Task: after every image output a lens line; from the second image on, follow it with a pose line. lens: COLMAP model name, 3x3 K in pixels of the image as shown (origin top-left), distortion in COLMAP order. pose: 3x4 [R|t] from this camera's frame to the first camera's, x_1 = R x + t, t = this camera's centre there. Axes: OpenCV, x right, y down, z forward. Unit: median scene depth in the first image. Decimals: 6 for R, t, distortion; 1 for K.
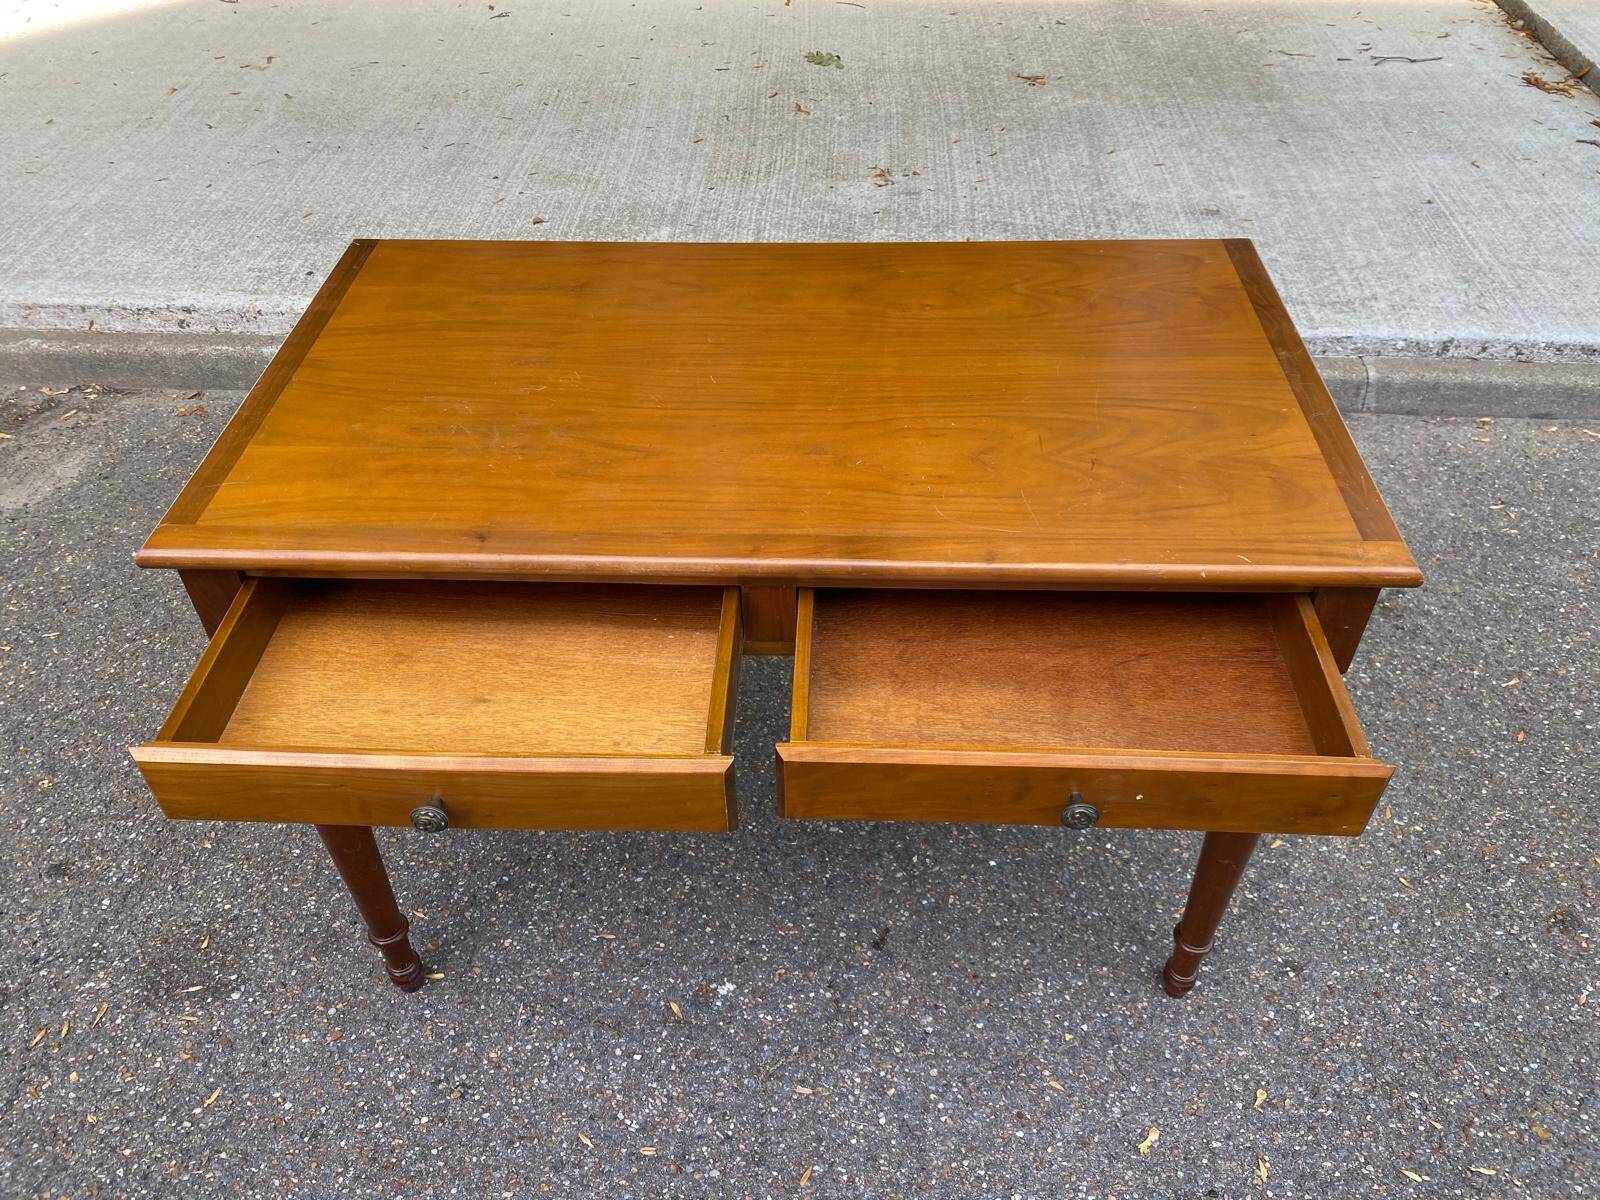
lens RADIAL K [[1236.5, 0, 801.1], [0, 1236.5, 578.4], [0, 0, 1]] dist [0.016807, -0.017444]
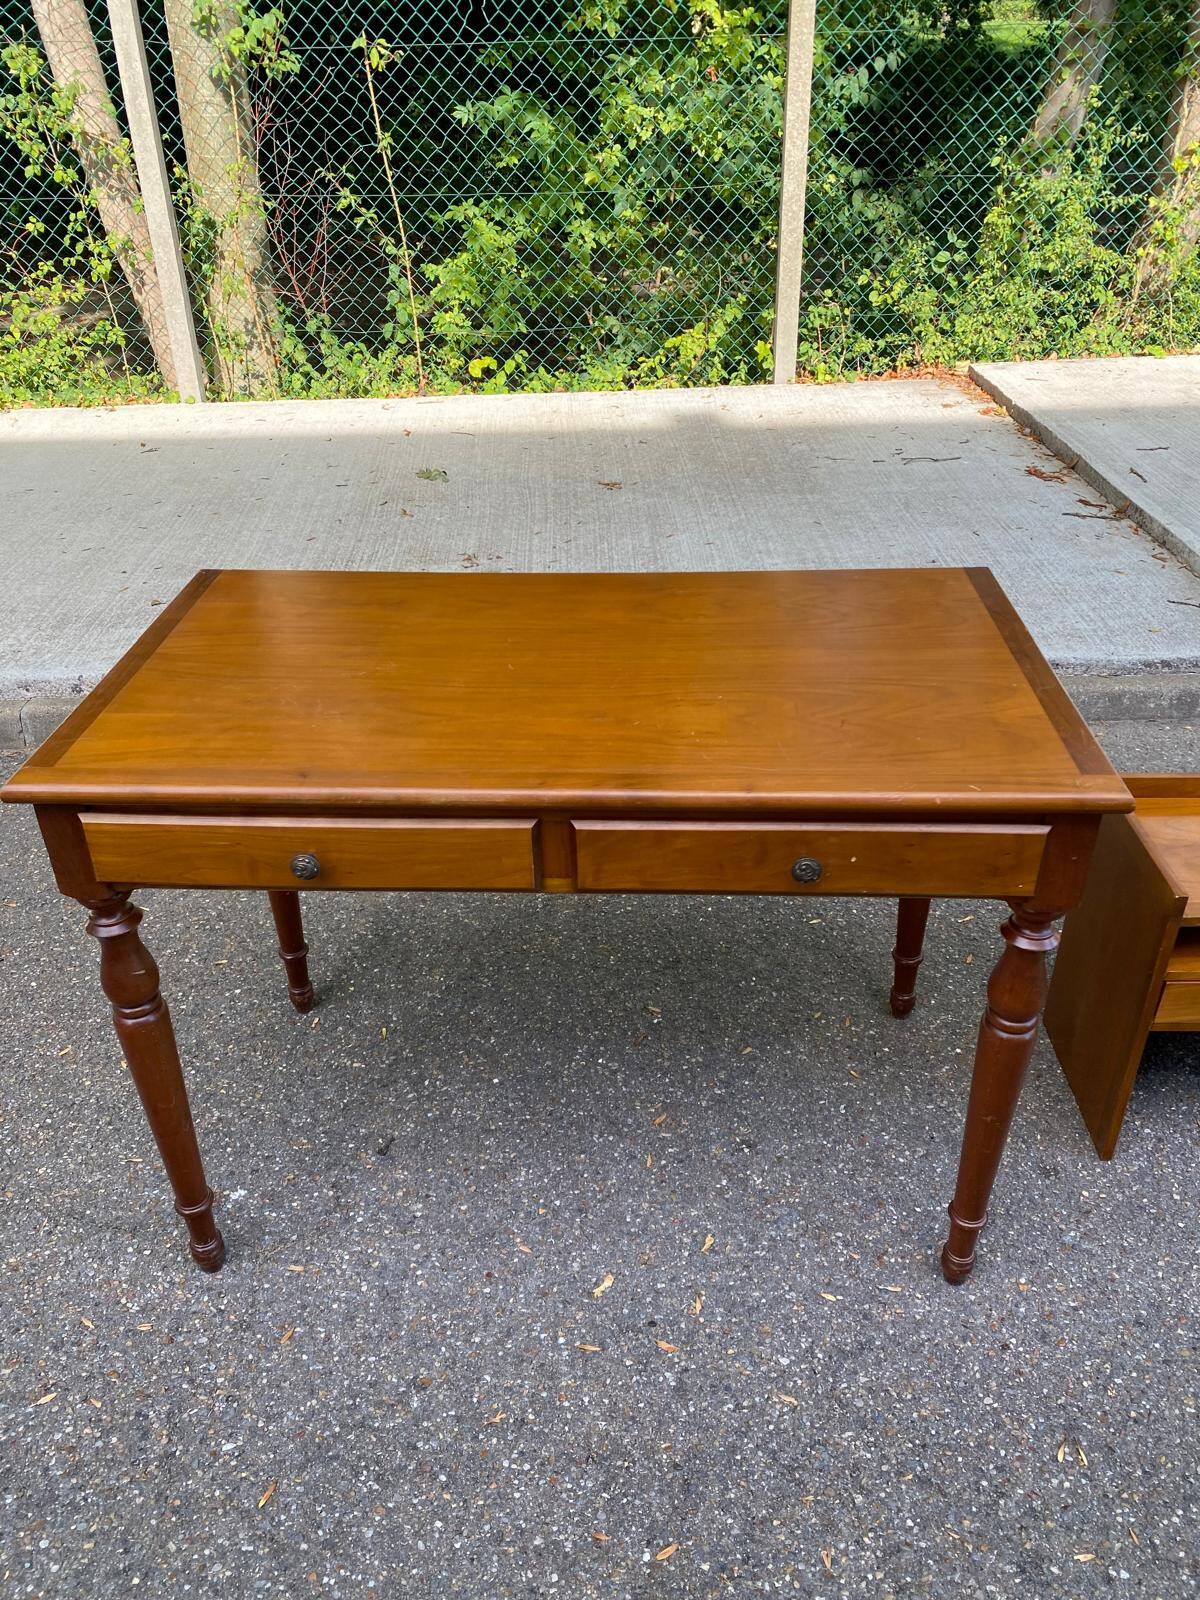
lens RADIAL K [[1236.5, 0, 594.8], [0, 1236.5, 795.1], [0, 0, 1]] dist [0.016807, -0.017444]
pose [[0.997490, -0.043579, 0.055801, 0.204856], [0.053191, 0.981417, -0.184370, 0.198466], [-0.046729, 0.186875, 0.981272, -0.158135]]
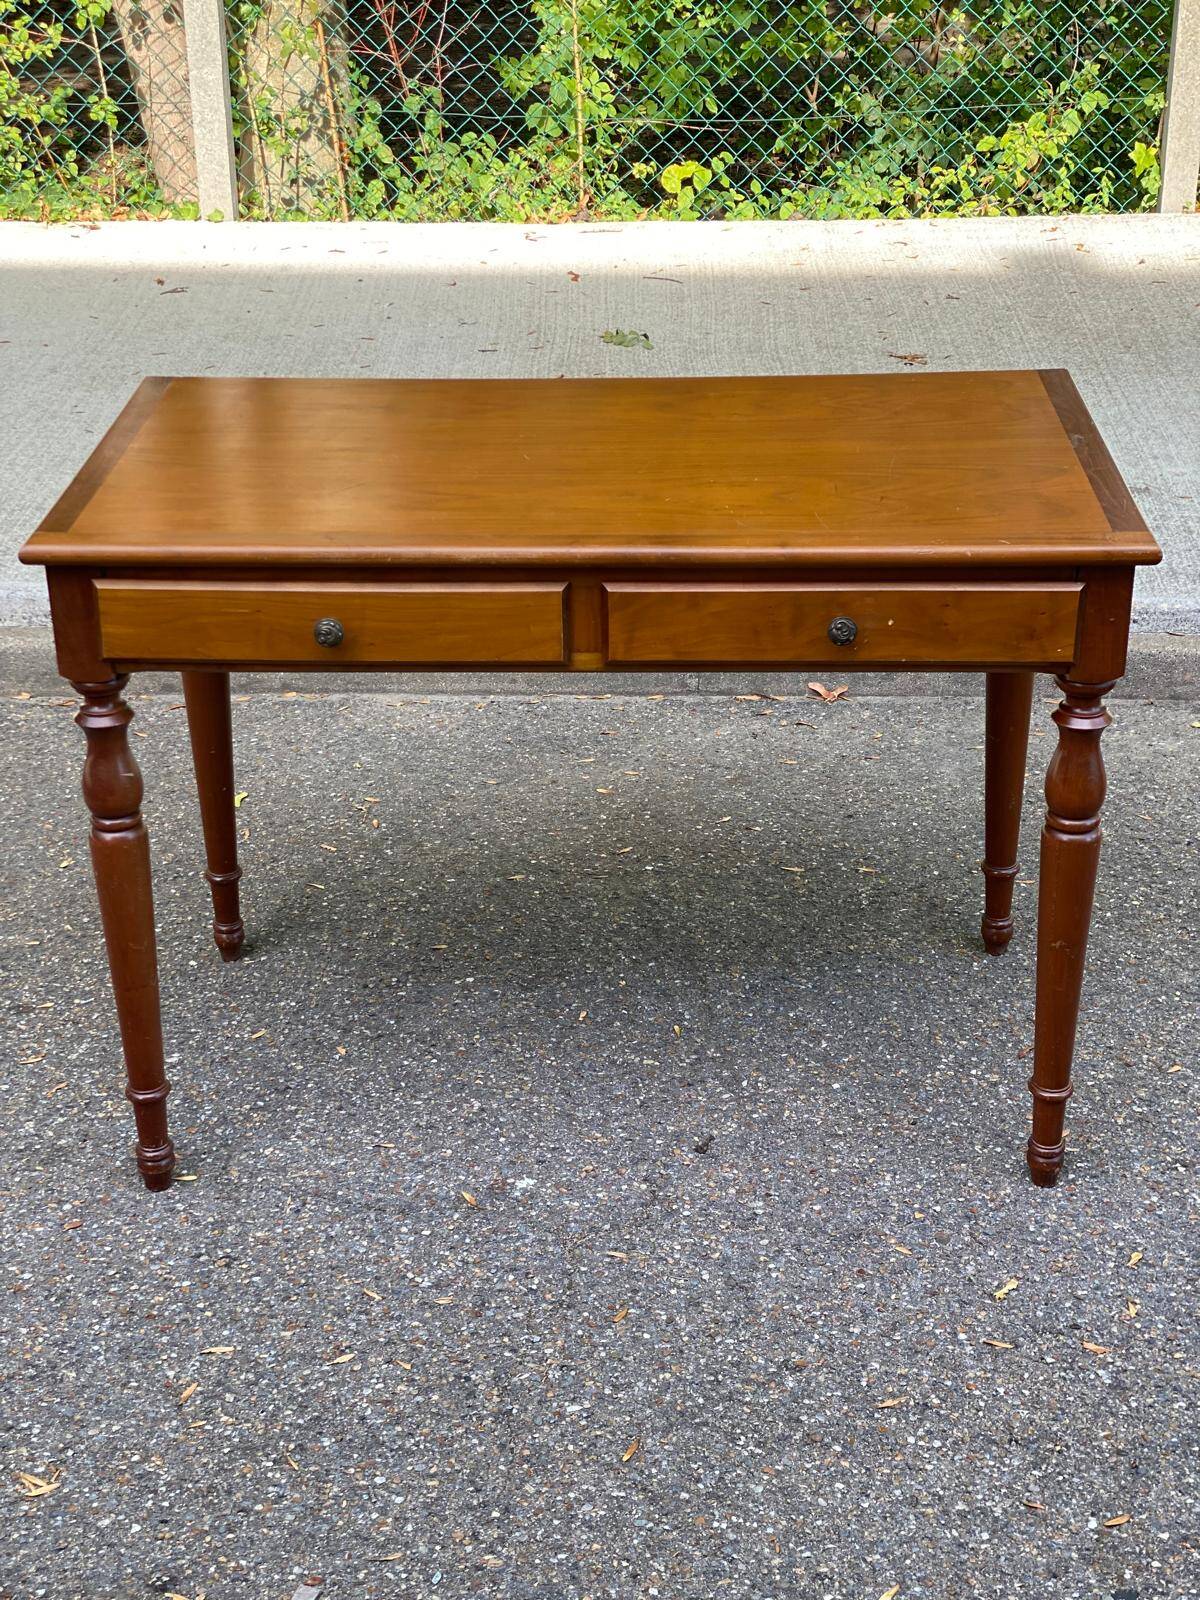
lens RADIAL K [[2436.6, 0, 593.3], [0, 2436.6, 773.0], [0, 0, 1]] dist [0.124356, 0.000000]
pose [[0.999981, -0.001075, 0.006033, -0.022530], [0.002733, 0.959386, -0.282083, 0.525906], [-0.005485, 0.282094, 0.959371, -0.702007]]
